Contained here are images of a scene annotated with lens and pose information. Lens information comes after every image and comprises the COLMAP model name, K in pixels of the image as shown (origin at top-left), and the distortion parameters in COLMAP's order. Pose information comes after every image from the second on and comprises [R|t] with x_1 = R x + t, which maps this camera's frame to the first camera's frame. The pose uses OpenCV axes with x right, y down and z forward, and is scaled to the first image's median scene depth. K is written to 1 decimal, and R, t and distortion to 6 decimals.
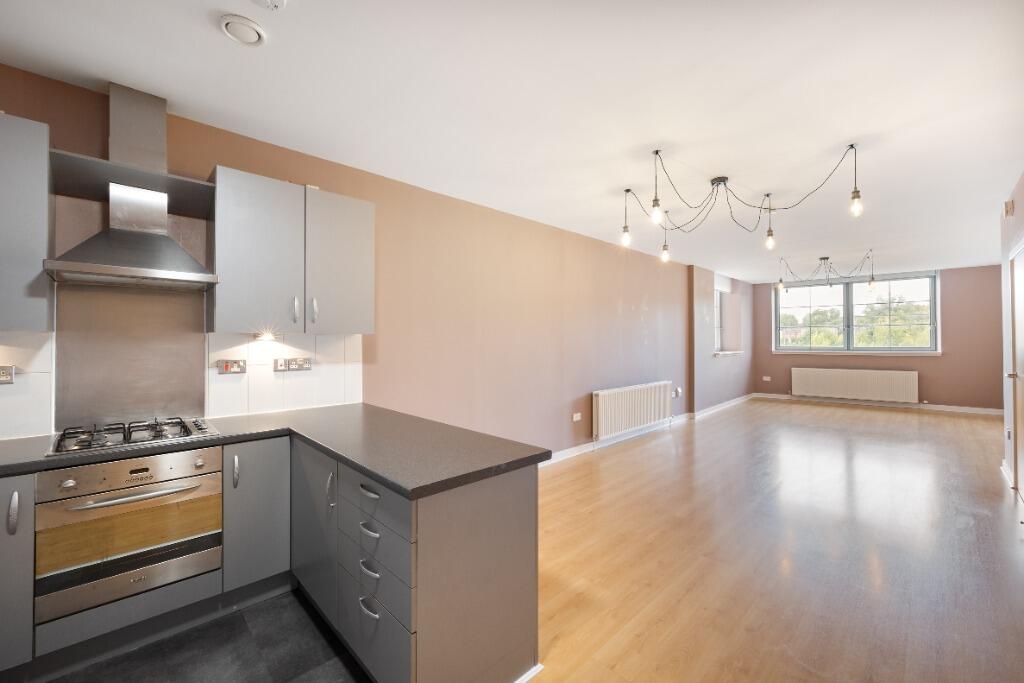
lens RADIAL K [[417.1, 0, 526.4], [0, 417.1, 334.9], [0, 0, 1]] dist [-0.005645, -0.000461]
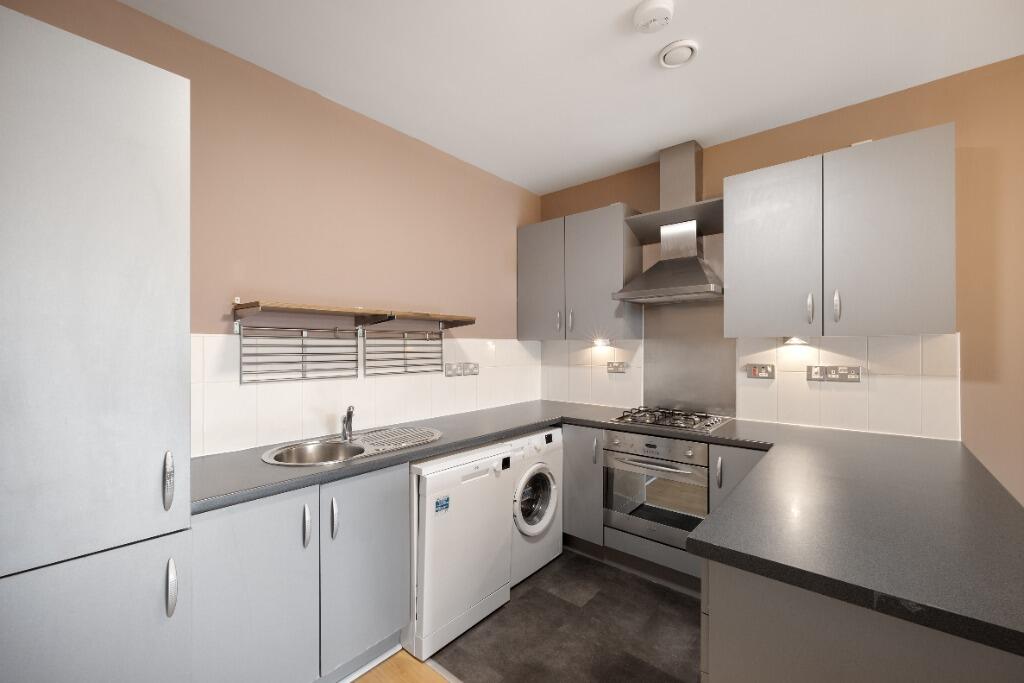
lens RADIAL K [[417.1, 0, 504.1], [0, 417.1, 344.4], [0, 0, 1]] dist [-0.005645, -0.000461]
pose [[0.044674, 0.001313, -0.999001, 0.299028], [0.022993, 0.999733, 0.002342, -0.004522], [0.998737, -0.023075, 0.044632, 0.416672]]
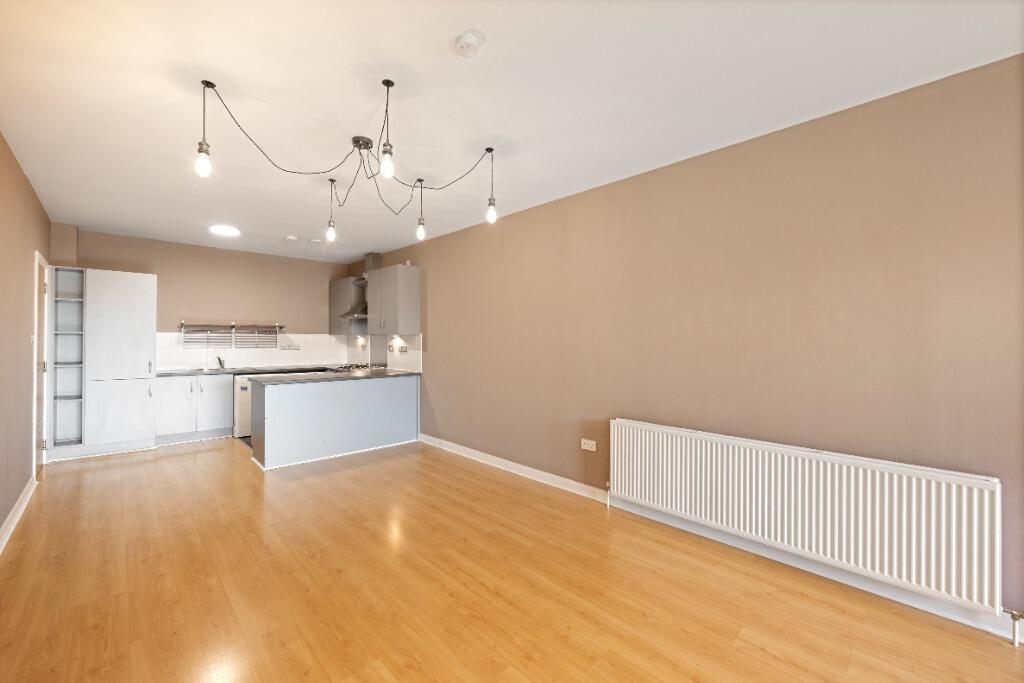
lens RADIAL K [[417.1, 0, 511.1], [0, 417.1, 333.5], [0, 0, 1]] dist [-0.005645, -0.000461]
pose [[-0.037754, -0.003434, -0.999281, 2.041593], [0.014324, 0.999889, -0.003977, 0.011567], [0.999184, -0.014464, -0.037700, 2.154583]]
